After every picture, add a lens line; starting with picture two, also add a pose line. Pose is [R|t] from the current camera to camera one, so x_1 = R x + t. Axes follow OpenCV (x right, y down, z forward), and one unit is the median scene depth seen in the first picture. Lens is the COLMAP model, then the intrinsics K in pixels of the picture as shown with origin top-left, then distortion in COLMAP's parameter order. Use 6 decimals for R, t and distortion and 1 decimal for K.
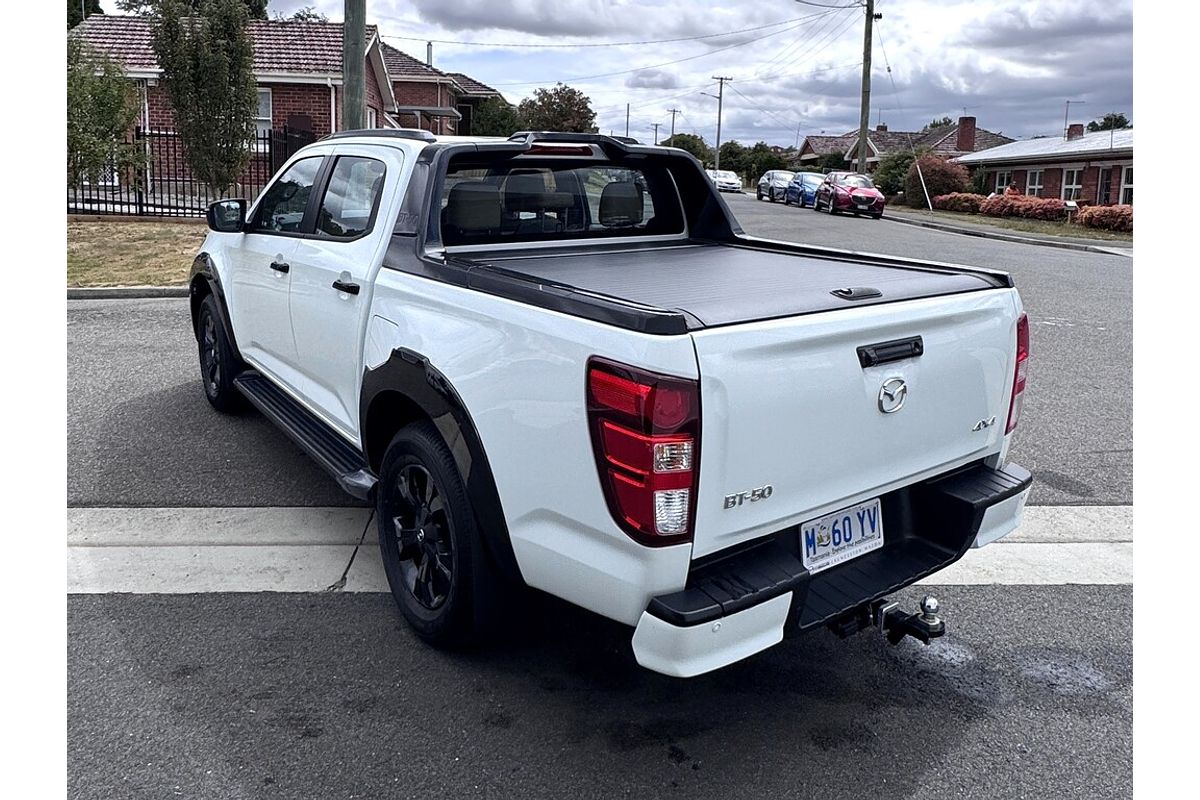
lens RADIAL K [[800.1, 0, 600.0], [0, 800.1, 400.0], [0, 0, 1]] dist [-0.000160, 0.000781]
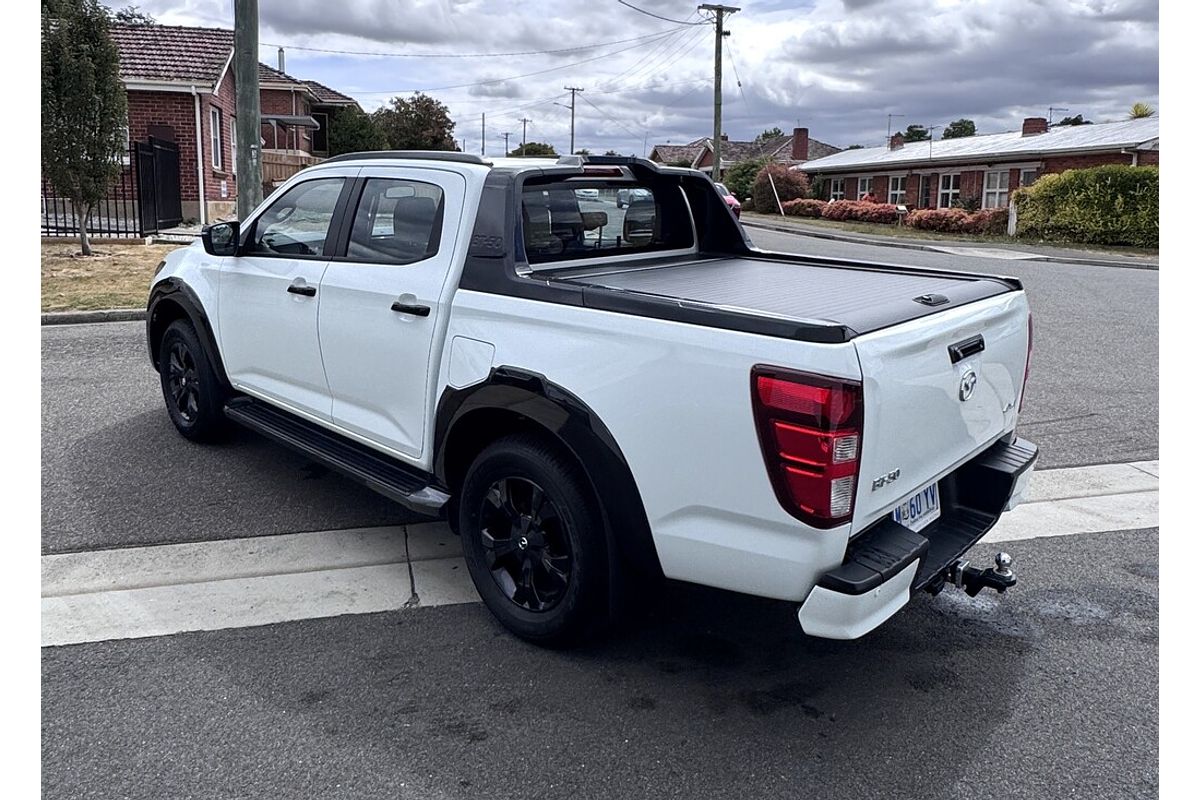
lens RADIAL K [[783.4, 0, 604.7], [0, 783.4, 420.0], [0, 0, 1]] dist [-0.001563, 0.000890]
pose [[0.982206, -0.061413, 0.177479, -0.213489], [0.057979, 0.998018, 0.024475, -0.008569], [-0.178630, -0.013749, 0.983820, -0.021550]]
